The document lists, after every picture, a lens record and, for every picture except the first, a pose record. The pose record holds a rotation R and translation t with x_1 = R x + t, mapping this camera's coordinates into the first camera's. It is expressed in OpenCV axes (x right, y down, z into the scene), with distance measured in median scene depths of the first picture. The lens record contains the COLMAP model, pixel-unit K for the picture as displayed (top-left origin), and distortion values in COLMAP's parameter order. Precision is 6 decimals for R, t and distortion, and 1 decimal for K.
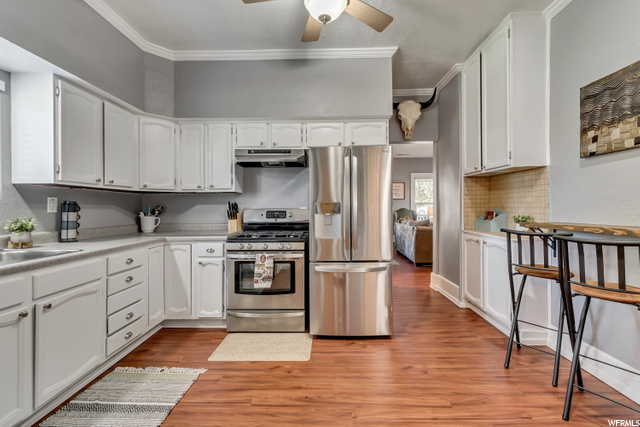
lens RADIAL K [[300.8, 0, 325.6], [0, 300.8, 201.6], [0, 0, 1]] dist [0.004829, -0.000348]
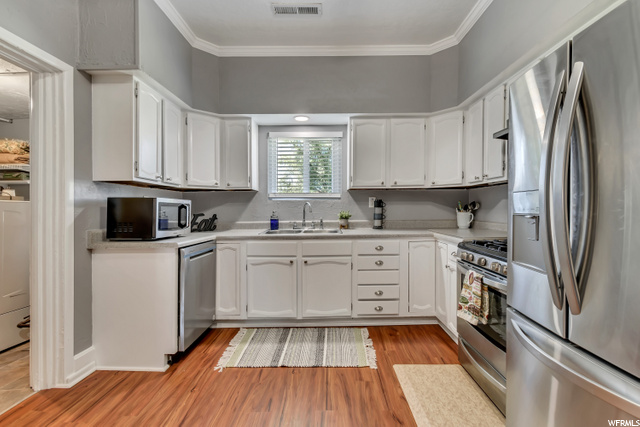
lens RADIAL K [[288.0, 0, 322.9], [0, 288.0, 205.5], [0, 0, 1]] dist [0.003346, -0.002126]
pose [[-0.005549, -0.000549, -0.999984, 0.463675], [0.029771, 0.999556, -0.000714, 0.018045], [0.999541, -0.029775, -0.005530, 0.714263]]
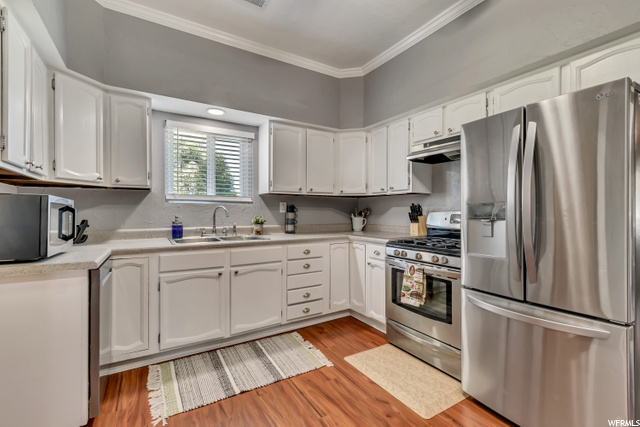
lens RADIAL K [[288.0, 0, 315.5], [0, 288.0, 206.6], [0, 0, 1]] dist [0.003346, -0.002126]
pose [[0.521170, -0.007497, -0.853420, 0.360547], [0.012757, 0.999918, -0.000994, 0.009044], [0.853357, -0.010369, 0.521223, 0.368098]]
